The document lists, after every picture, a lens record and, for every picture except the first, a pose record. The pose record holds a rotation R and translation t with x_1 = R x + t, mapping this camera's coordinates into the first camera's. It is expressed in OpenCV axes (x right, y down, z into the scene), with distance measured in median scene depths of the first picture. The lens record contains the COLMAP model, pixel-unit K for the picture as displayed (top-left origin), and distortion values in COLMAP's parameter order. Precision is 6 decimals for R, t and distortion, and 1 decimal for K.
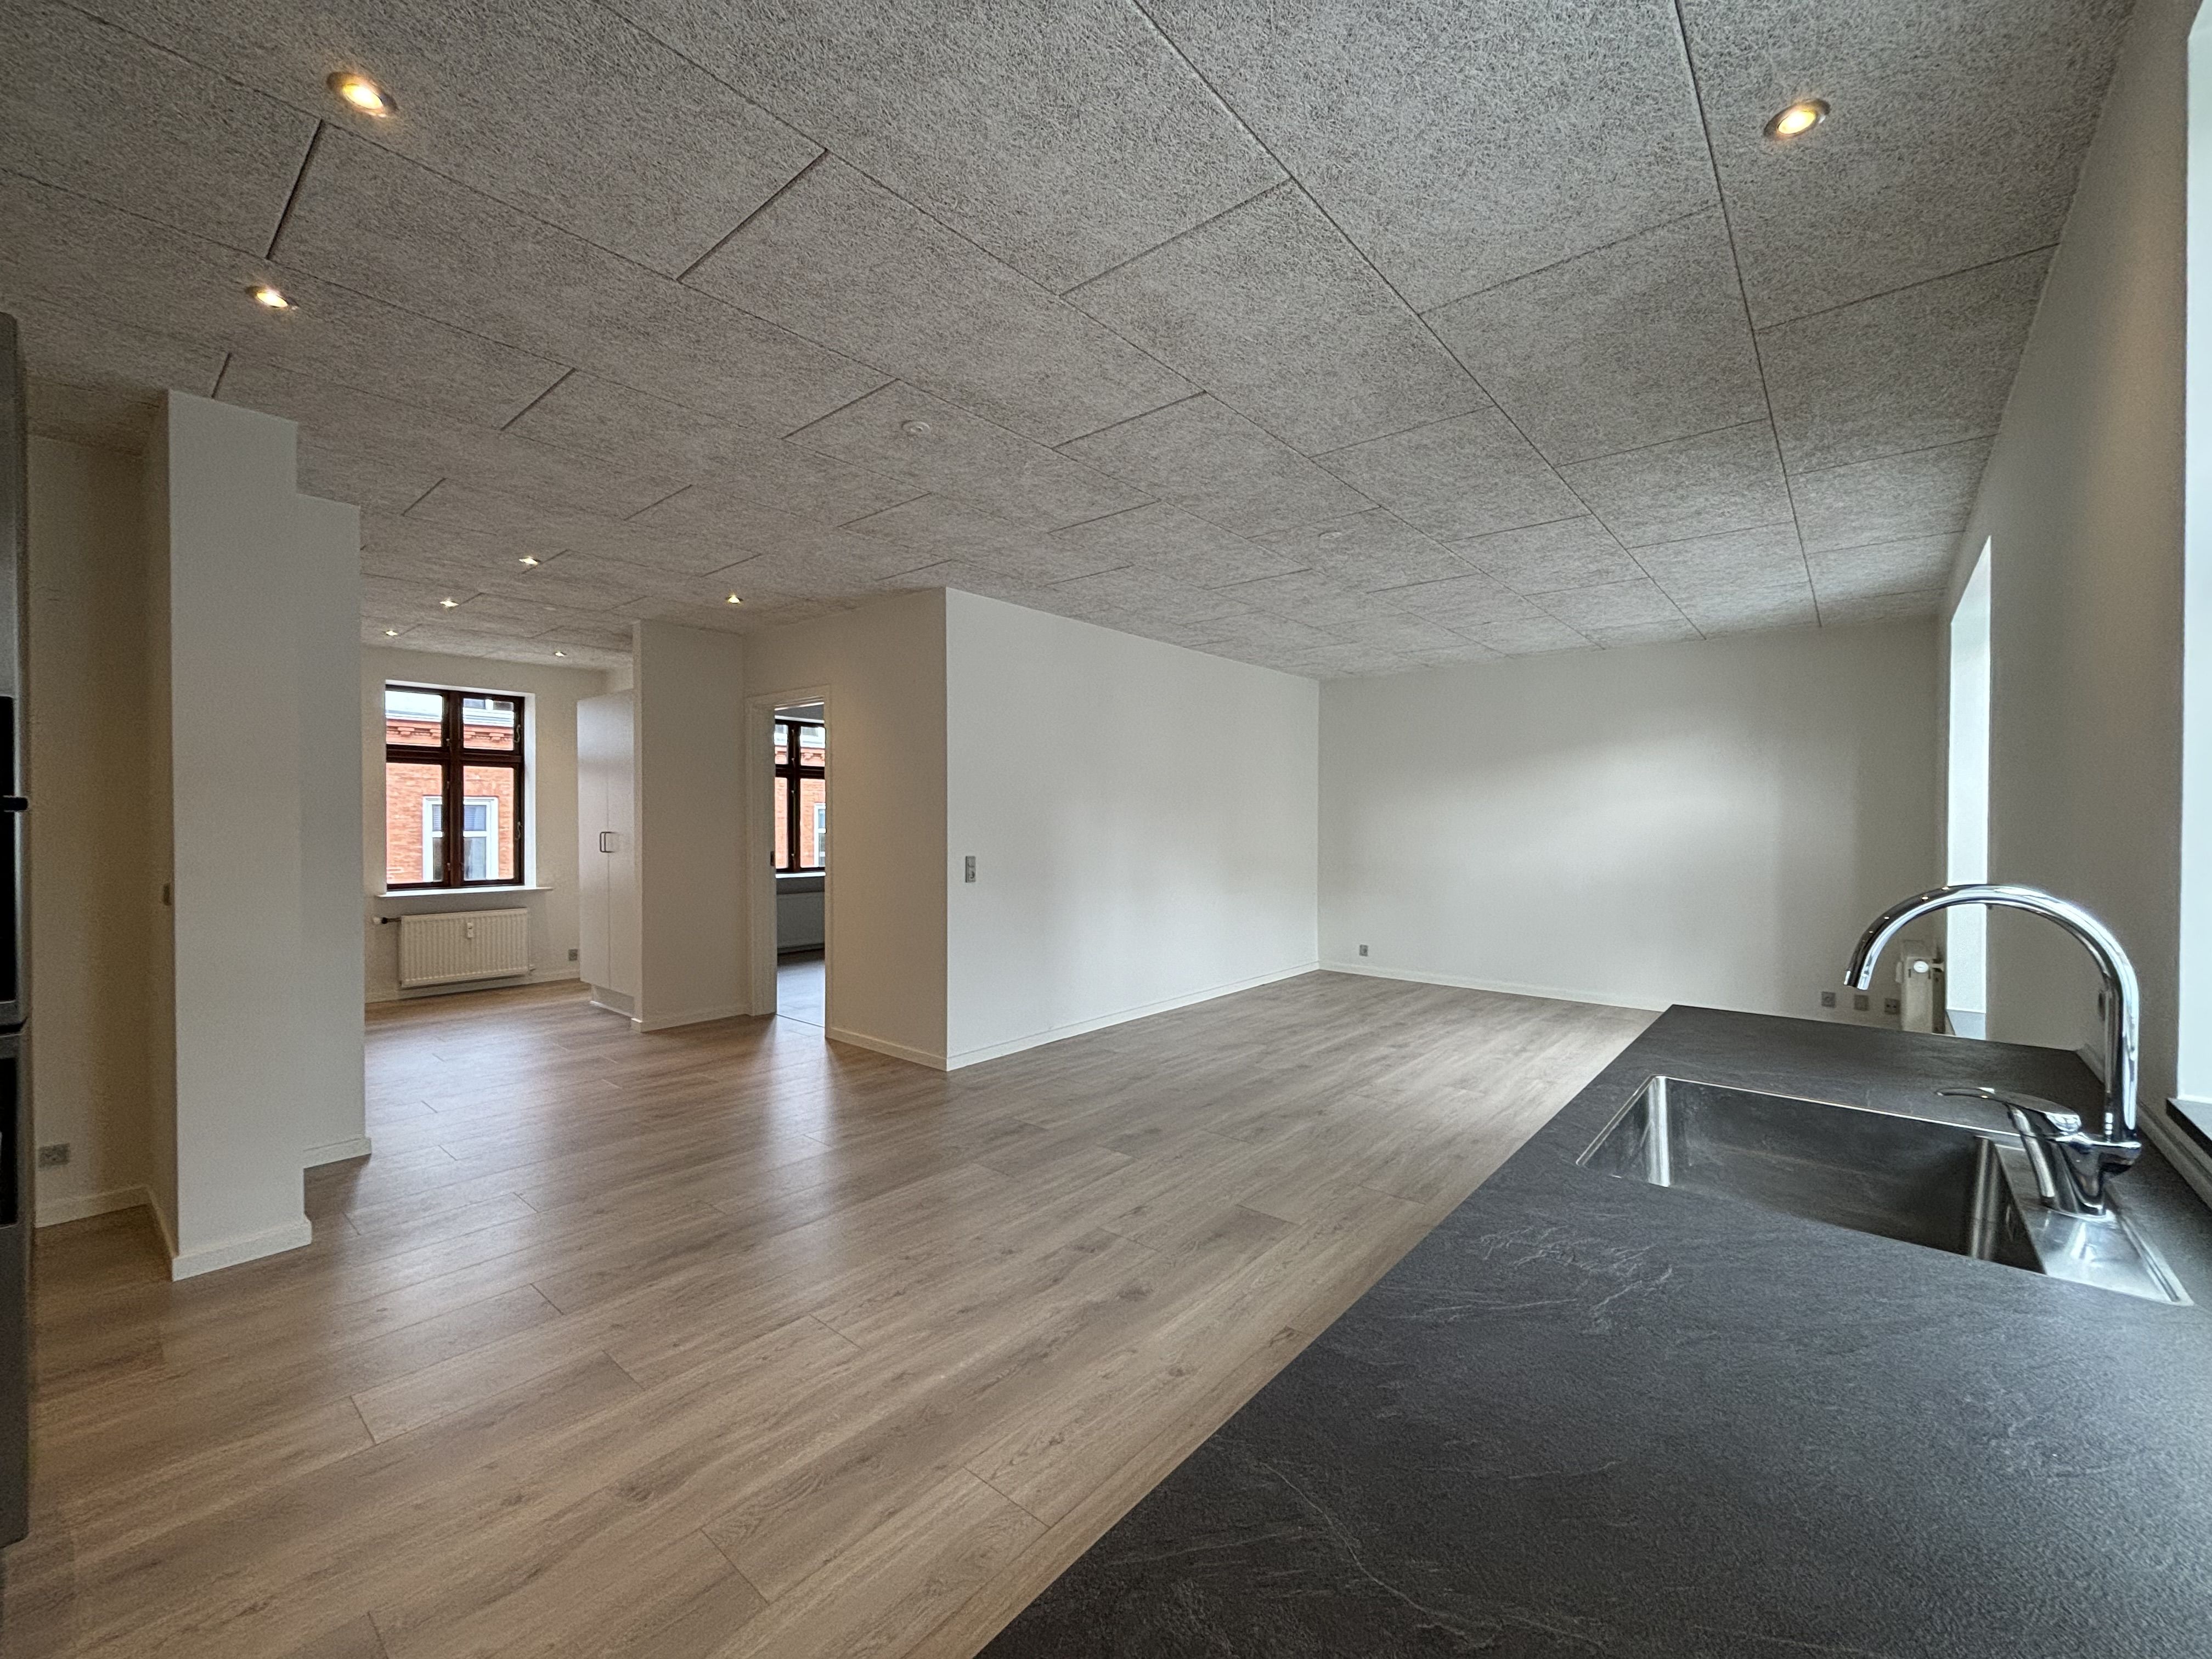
lens RADIAL K [[903.9, 0, 1106.0], [0, 903.9, 829.5], [0, 0, 1]] dist [-0.016738, -0.000041]
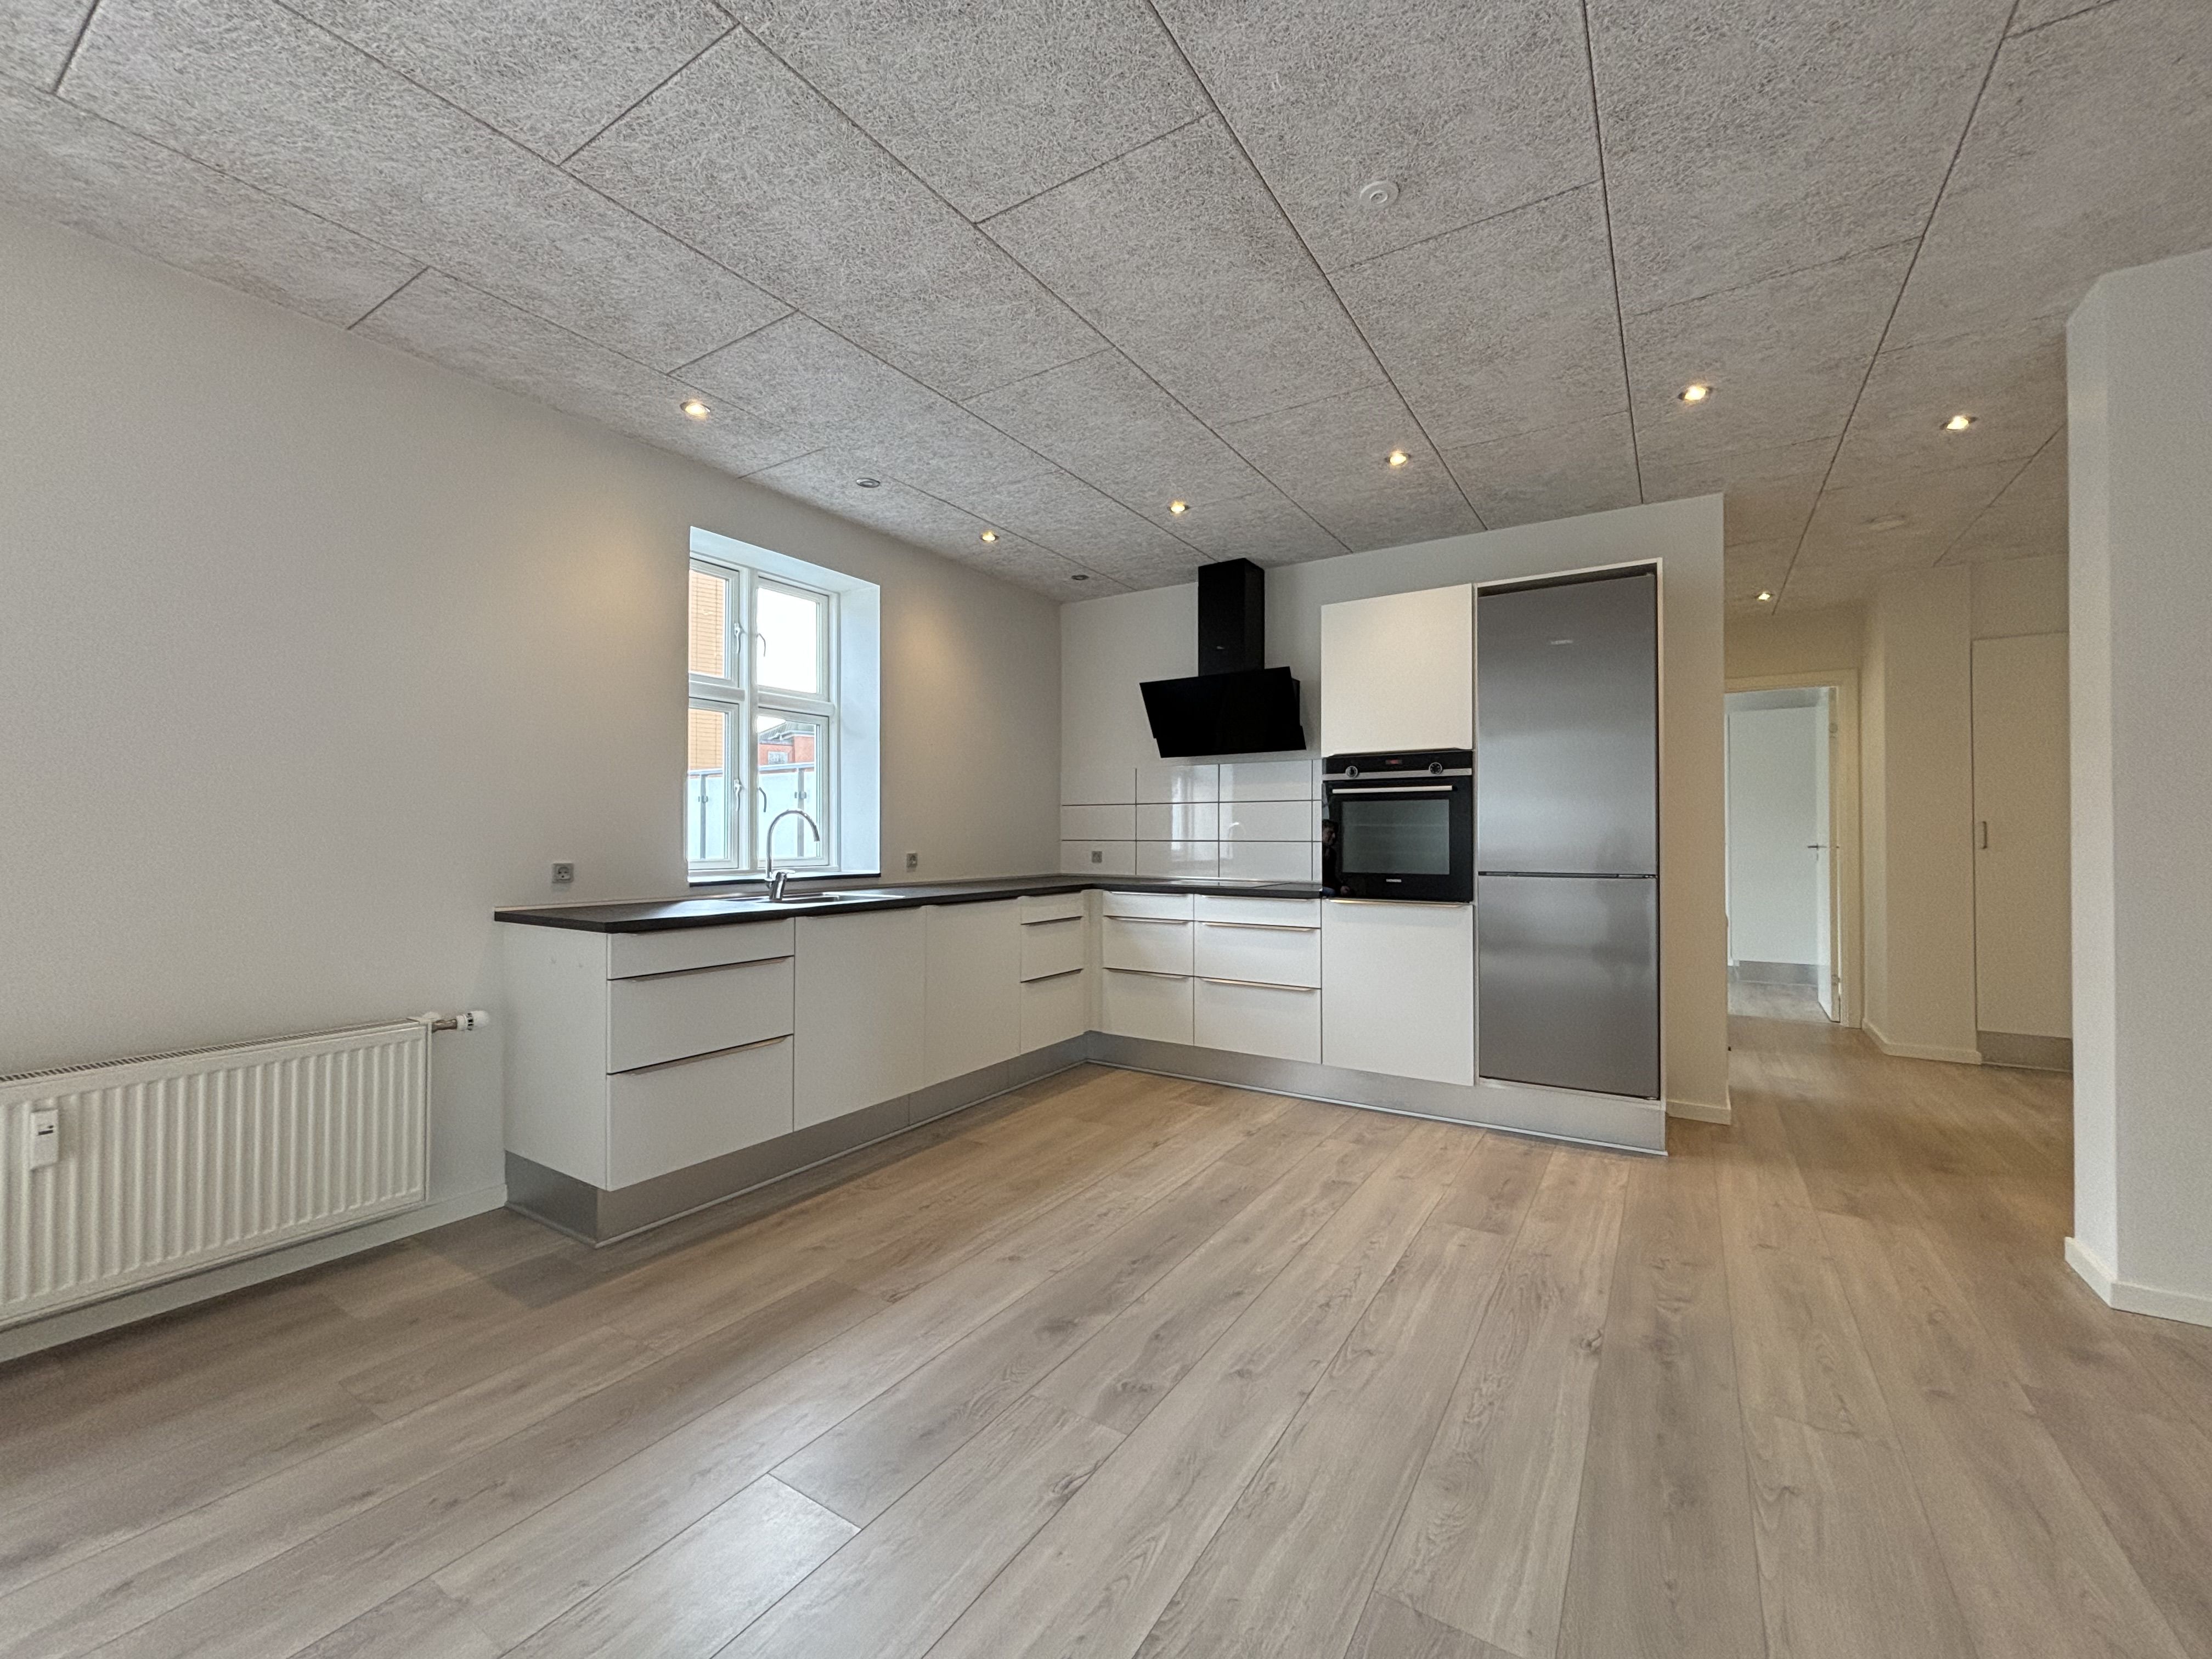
lens RADIAL K [[902.2, 0, 1106.0], [0, 902.2, 829.5], [0, 0, 1]] dist [-0.002366, -0.000321]
pose [[-0.991098, -0.005549, -0.133021, 0.100963], [-0.005767, 0.999983, 0.001252, 0.051205], [0.133012, 0.002008, -0.991112, 1.837278]]
